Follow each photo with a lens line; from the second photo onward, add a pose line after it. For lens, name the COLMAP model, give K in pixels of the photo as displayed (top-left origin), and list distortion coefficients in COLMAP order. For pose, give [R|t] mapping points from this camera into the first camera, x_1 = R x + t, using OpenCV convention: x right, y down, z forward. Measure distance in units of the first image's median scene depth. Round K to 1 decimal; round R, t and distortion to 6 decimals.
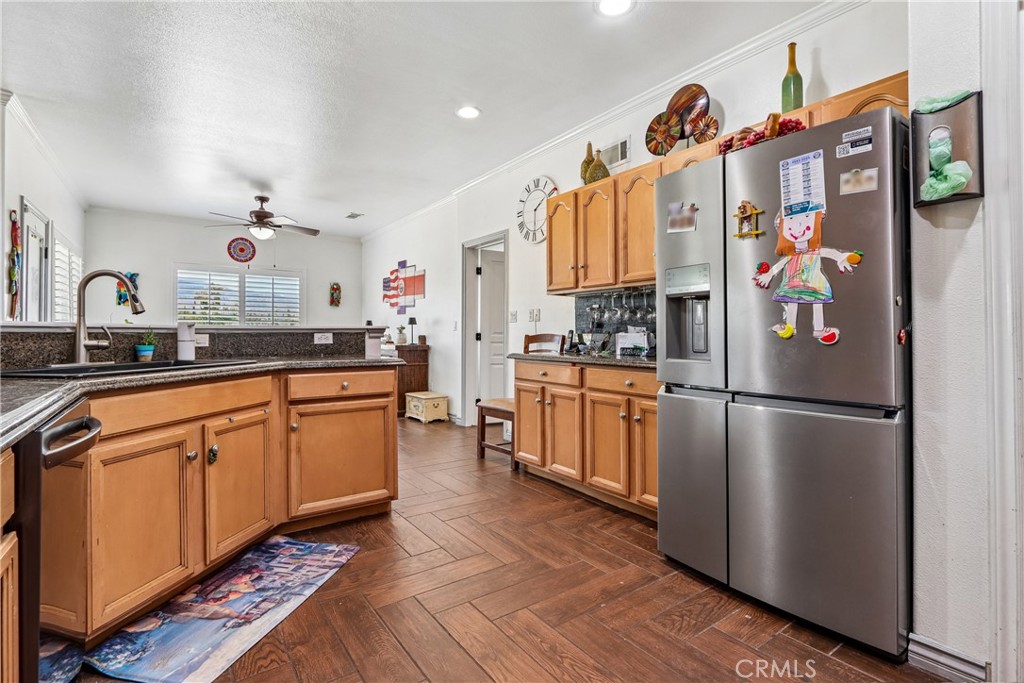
lens RADIAL K [[482.0, 0, 508.2], [0, 482.0, 341.9], [0, 0, 1]] dist [-0.004052, -0.000465]
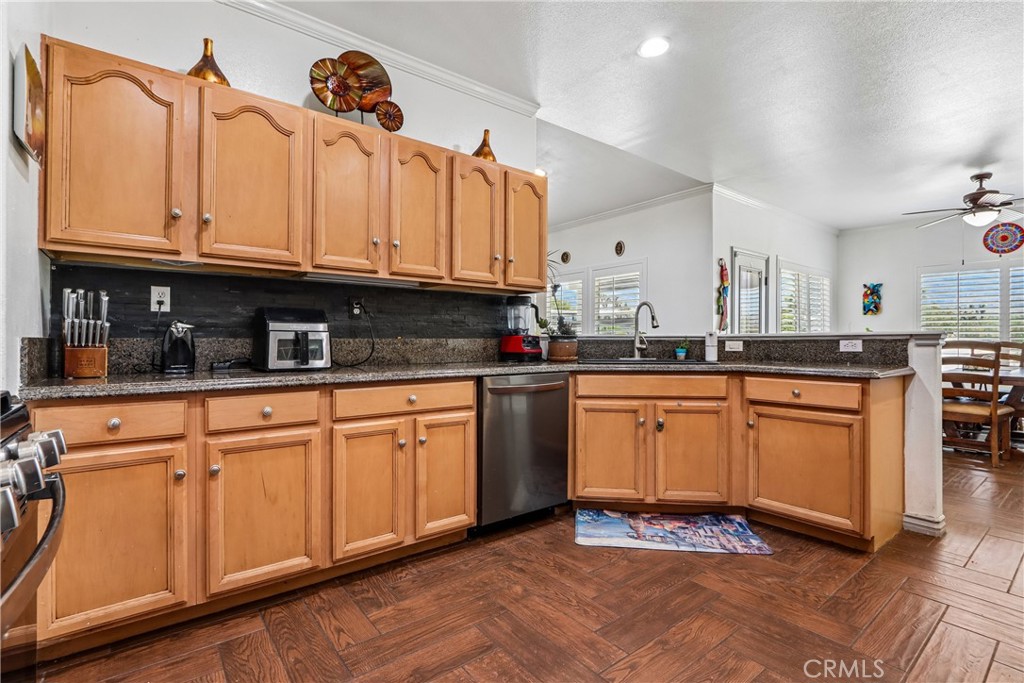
lens RADIAL K [[482.0, 0, 508.2], [0, 482.0, 341.9], [0, 0, 1]] dist [-0.004052, -0.000465]
pose [[0.050623, 0.001135, -0.998717, 0.686959], [-0.016743, 0.999860, 0.000288, -0.005299], [0.998577, 0.016707, 0.050635, 0.404577]]
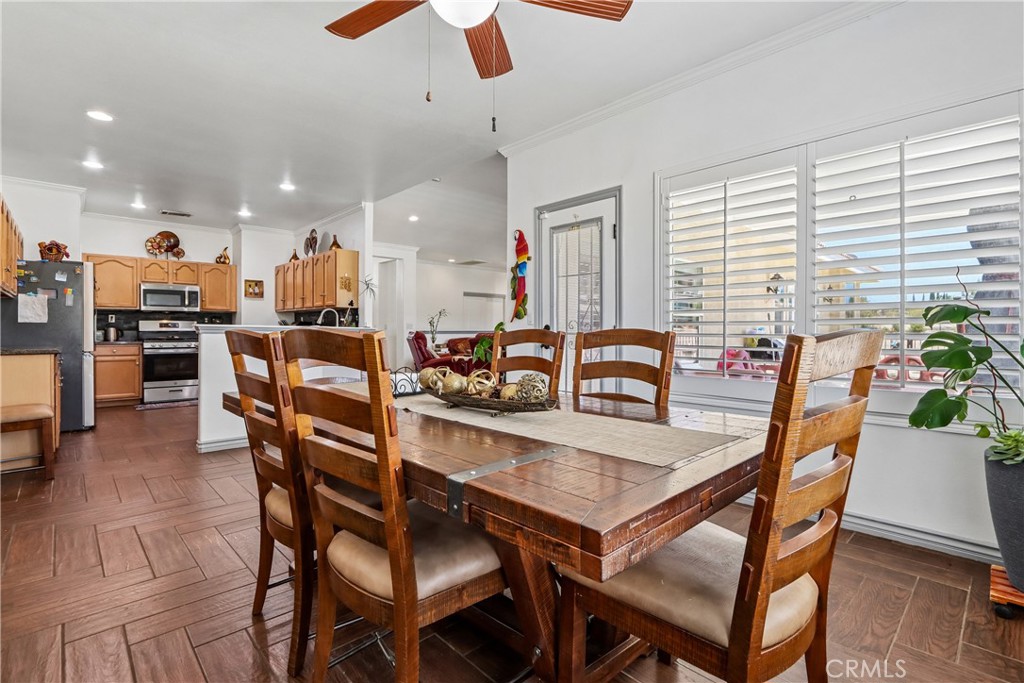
lens RADIAL K [[478.9, 0, 508.3], [0, 478.9, 332.8], [0, 0, 1]] dist [-0.001311, -0.000093]
pose [[-0.990214, 0.004866, -0.139473, -1.351303], [0.002166, 0.999807, 0.019503, -0.052419], [0.139541, 0.019010, -0.990034, 3.524325]]
